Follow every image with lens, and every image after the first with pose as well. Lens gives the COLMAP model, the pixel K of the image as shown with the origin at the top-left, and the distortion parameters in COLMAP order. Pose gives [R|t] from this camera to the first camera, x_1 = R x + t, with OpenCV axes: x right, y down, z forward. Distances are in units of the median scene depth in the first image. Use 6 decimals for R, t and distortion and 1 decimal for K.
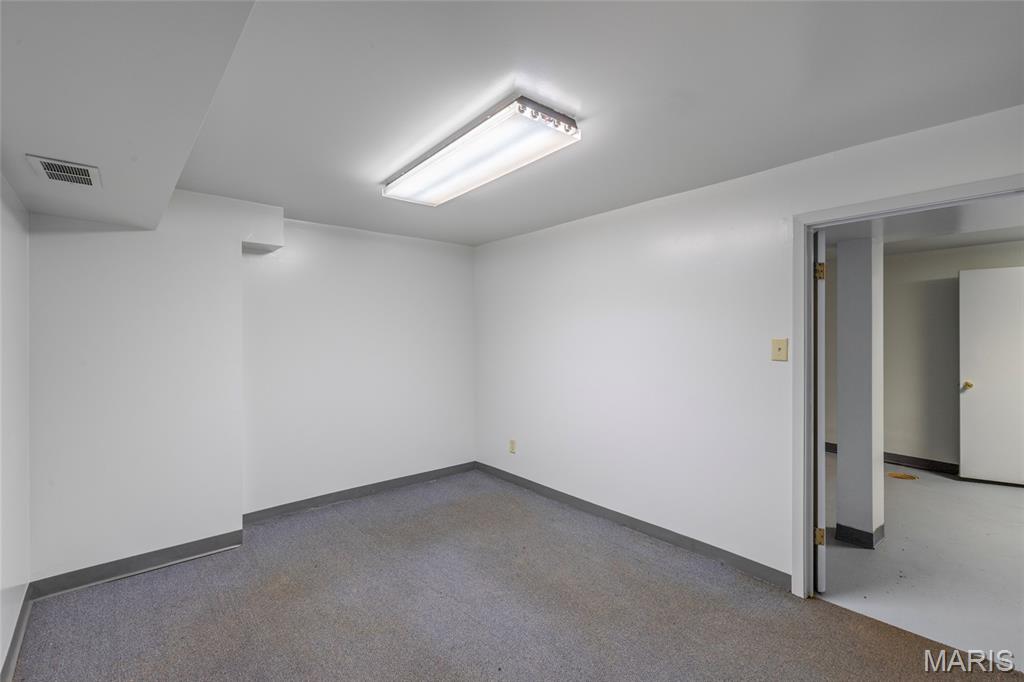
lens RADIAL K [[456.0, 0, 507.3], [0, 456.0, 341.6], [0, 0, 1]] dist [0.000670, -0.000666]
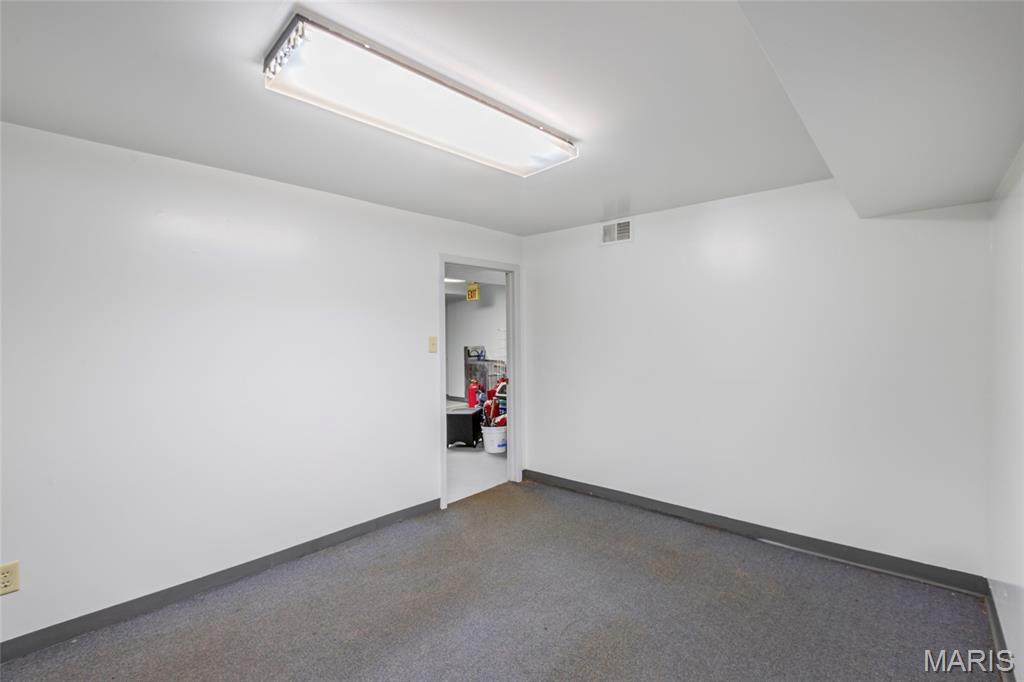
lens RADIAL K [[456.0, 0, 512.9], [0, 456.0, 337.6], [0, 0, 1]] dist [0.000670, -0.000666]
pose [[-0.131207, -0.005726, 0.991338, -0.853095], [0.016441, 0.999833, 0.007951, -0.011057], [-0.991219, 0.017341, -0.131091, 0.942776]]
